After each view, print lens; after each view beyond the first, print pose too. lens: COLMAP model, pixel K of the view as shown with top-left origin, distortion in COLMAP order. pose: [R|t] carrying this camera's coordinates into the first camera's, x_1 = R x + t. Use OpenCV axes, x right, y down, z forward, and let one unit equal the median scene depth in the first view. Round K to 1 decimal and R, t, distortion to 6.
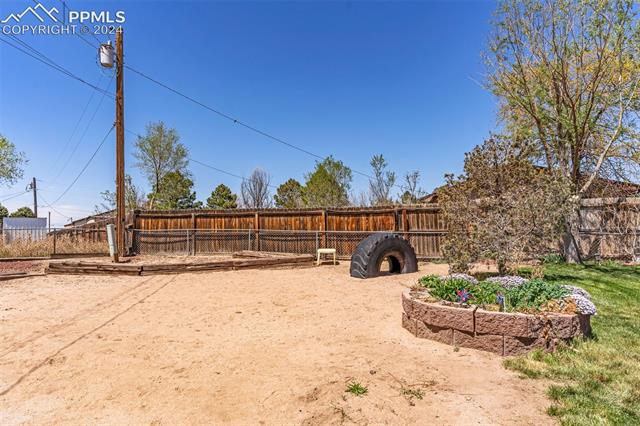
lens RADIAL K [[379.2, 0, 320.0], [0, 379.2, 213.0], [0, 0, 1]] dist [-0.000472, -0.000261]
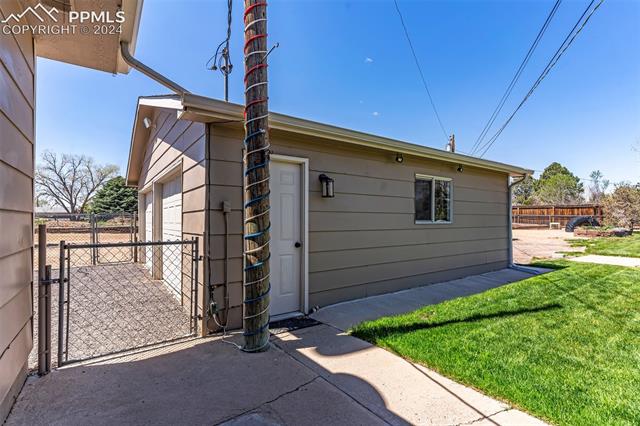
lens RADIAL K [[307.3, 0, 319.8], [0, 307.3, 219.5], [0, 0, 1]] dist [0.001847, 0.000224]
pose [[0.797925, 0.015238, -0.602565, 0.003081], [0.022321, 0.998248, 0.054802, -0.061782], [0.602344, -0.057177, 0.796186, -1.370030]]
